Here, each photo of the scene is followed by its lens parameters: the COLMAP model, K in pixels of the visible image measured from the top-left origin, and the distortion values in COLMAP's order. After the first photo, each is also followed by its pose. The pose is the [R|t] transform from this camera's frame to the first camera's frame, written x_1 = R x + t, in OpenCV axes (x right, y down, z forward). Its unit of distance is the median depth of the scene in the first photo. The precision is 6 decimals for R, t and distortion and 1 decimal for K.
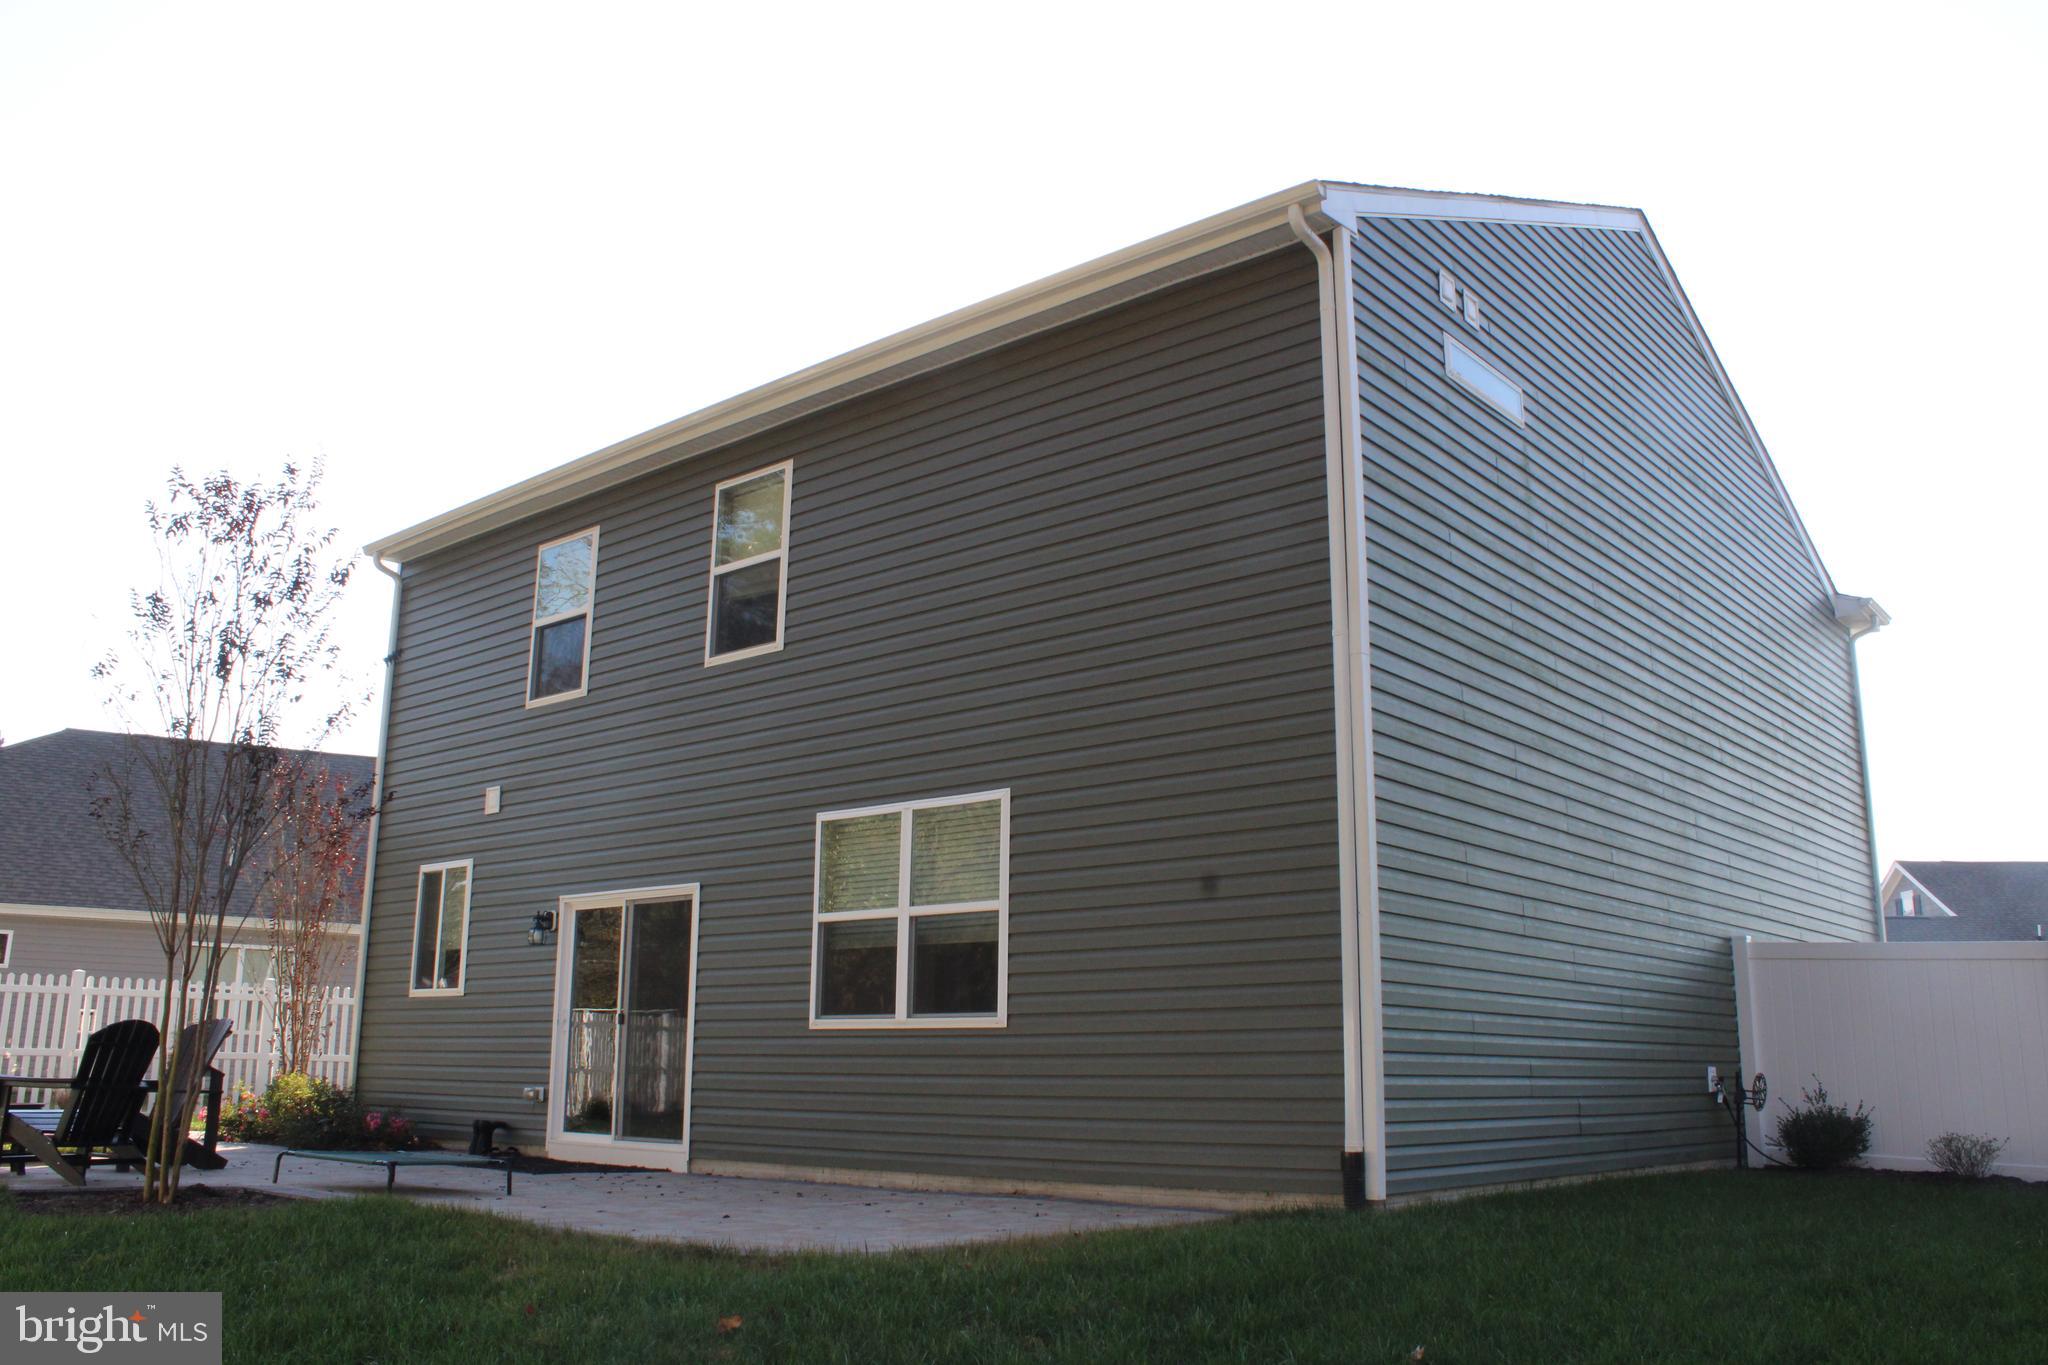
lens RADIAL K [[1678.8, 0, 1024.0], [0, 1678.8, 682.5], [0, 0, 1]] dist [-0.158633, 0.156290]
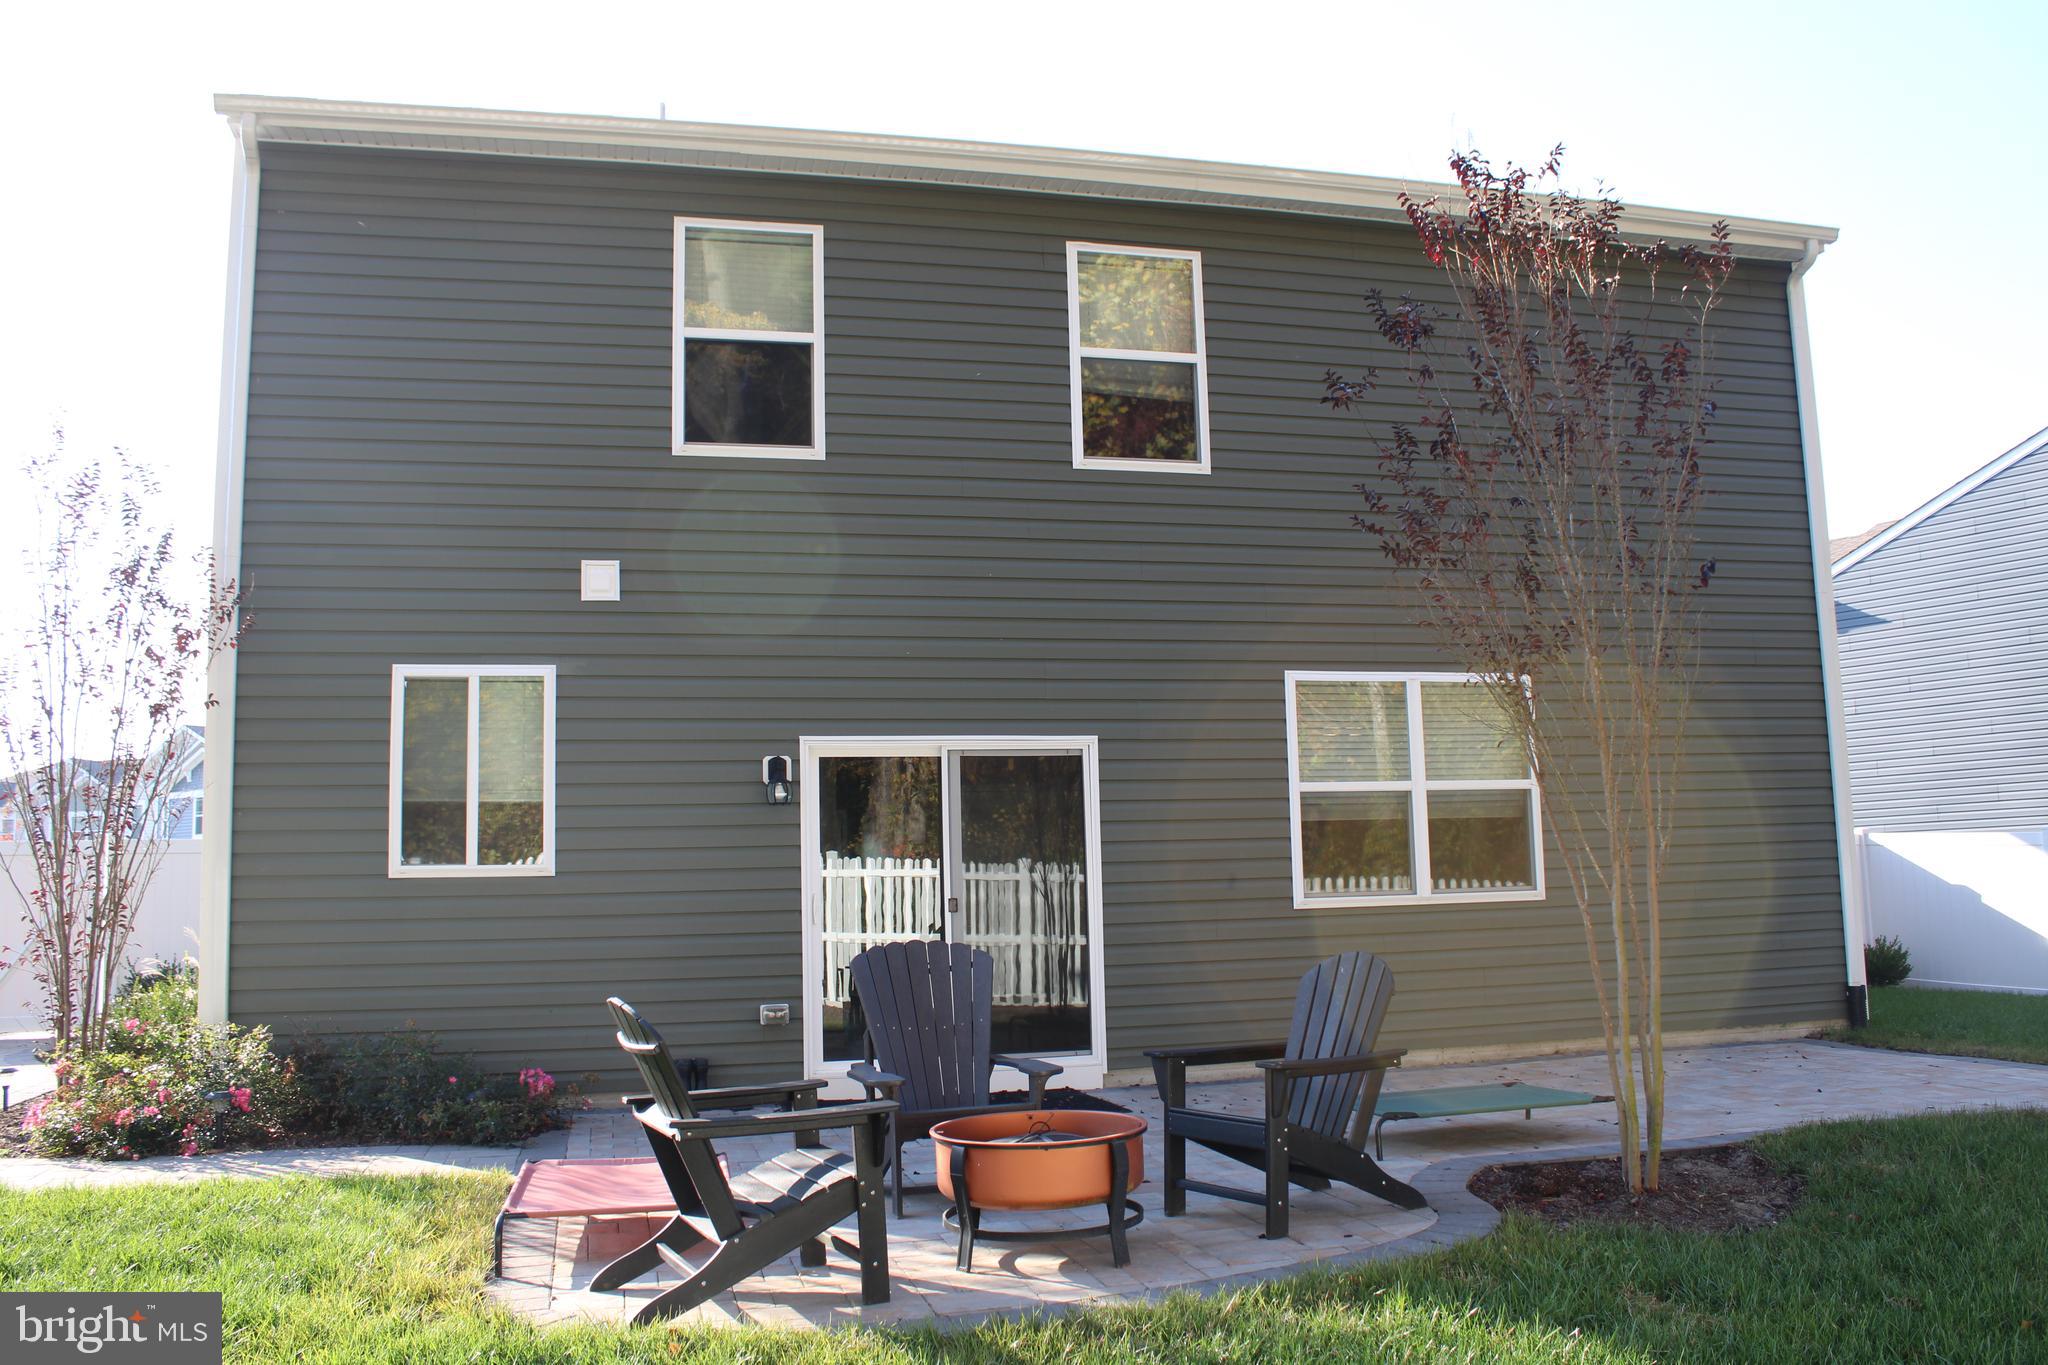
lens RADIAL K [[1678.8, 0, 1024.0], [0, 1678.8, 682.5], [0, 0, 1]] dist [-0.158633, 0.156290]
pose [[0.584316, 0.084681, 0.807096, -0.889932], [-0.154159, 0.988014, 0.007944, 0.094383], [-0.796749, -0.129063, 0.590367, 0.553161]]
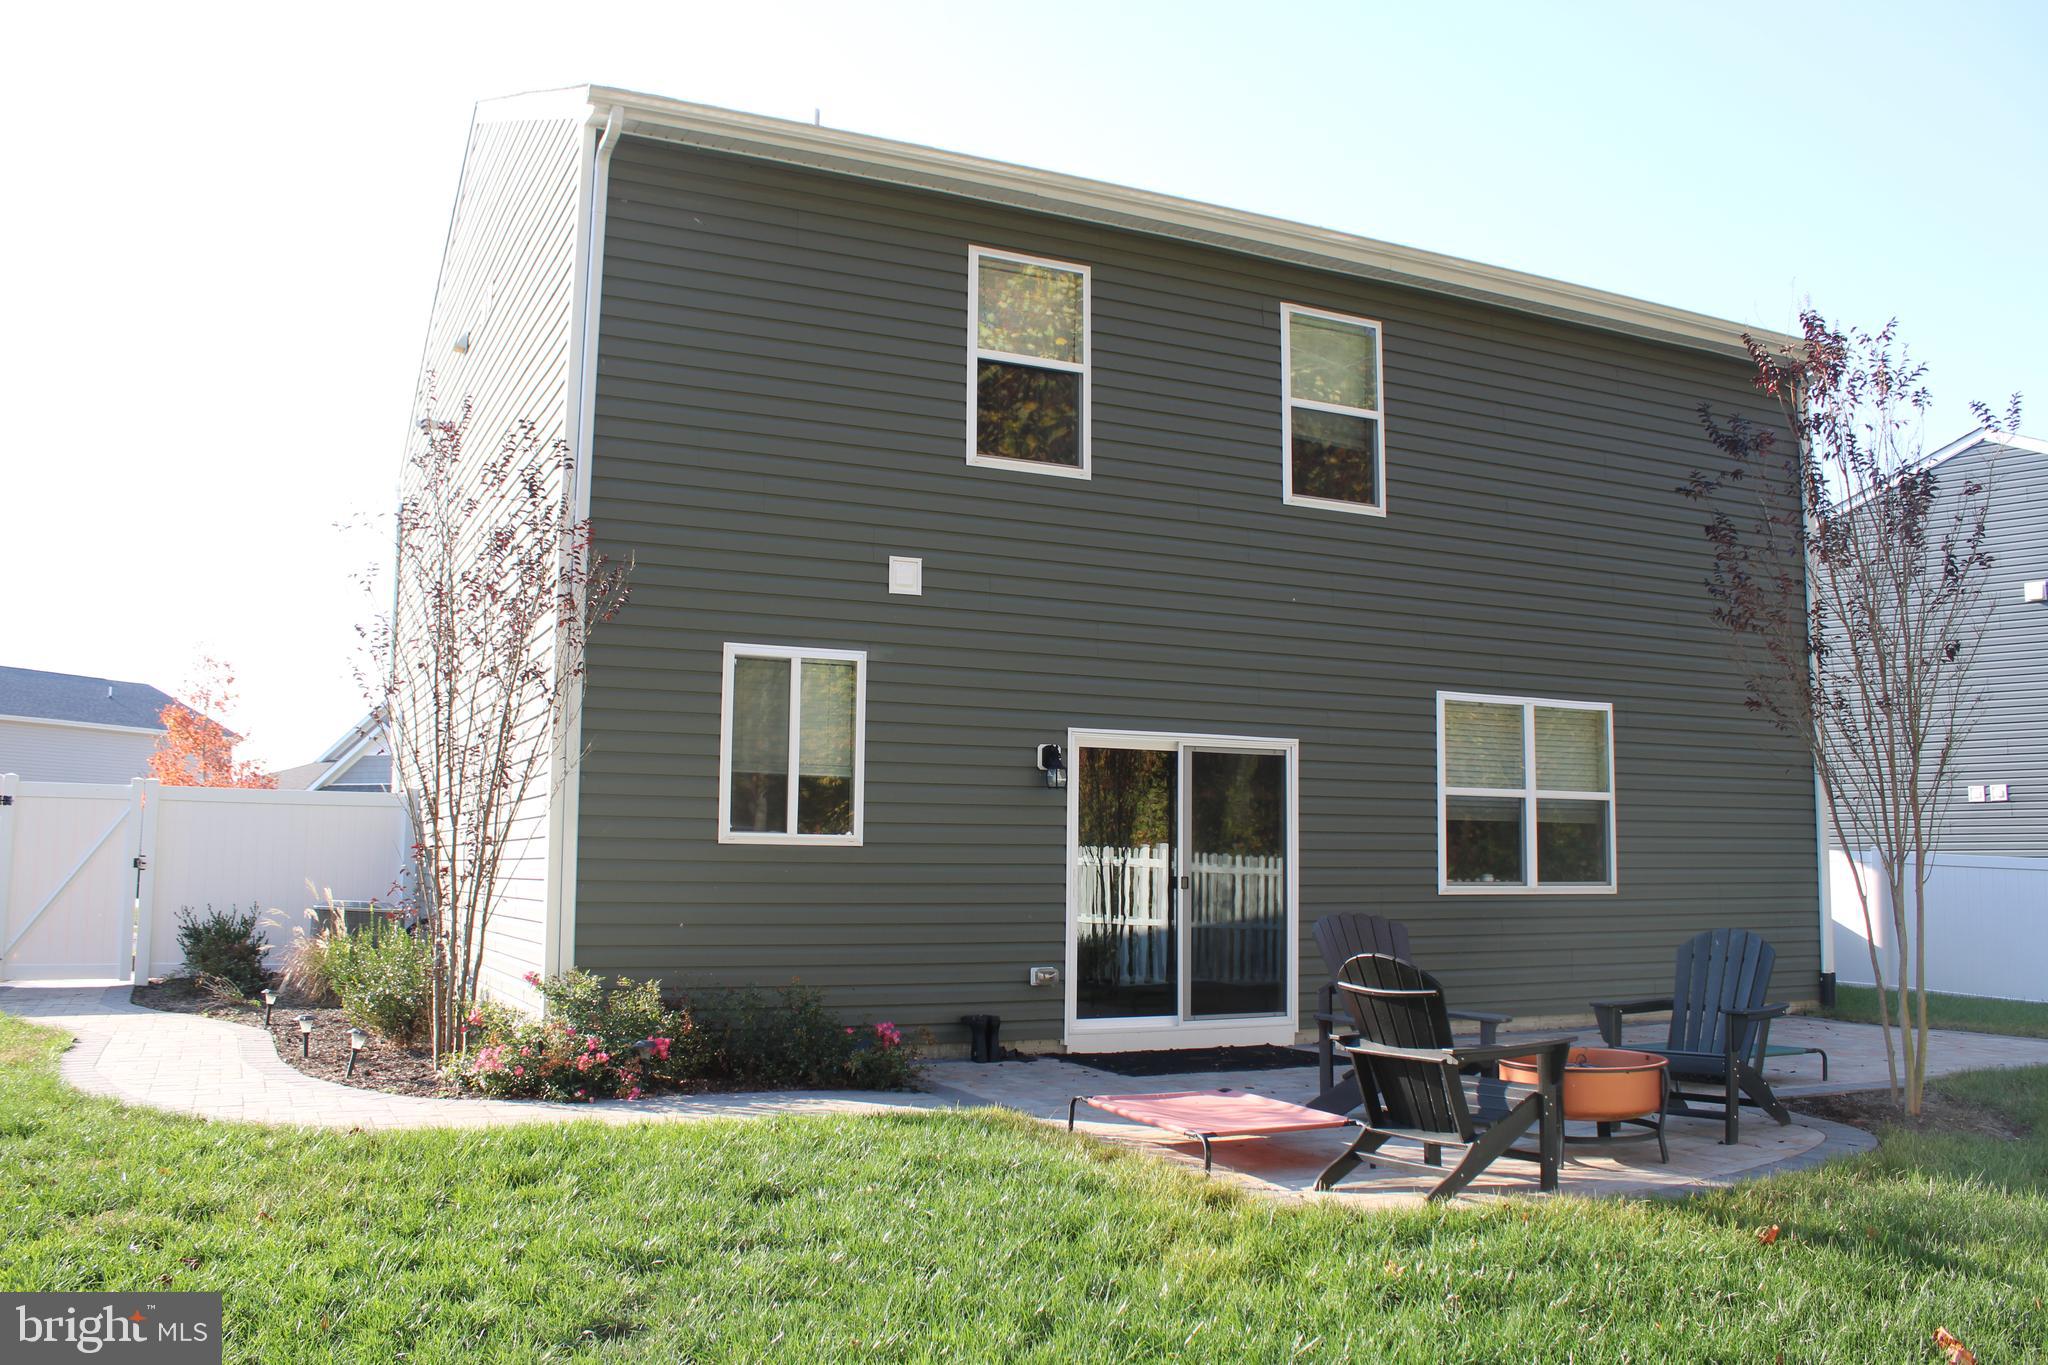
lens RADIAL K [[1678.8, 0, 1024.0], [0, 1678.8, 682.5], [0, 0, 1]] dist [-0.158633, 0.156290]
pose [[0.407902, 0.103311, 0.907162, -1.125824], [-0.211383, 0.977268, -0.016248, 0.138287], [-0.888219, -0.185131, 0.420468, 0.755507]]
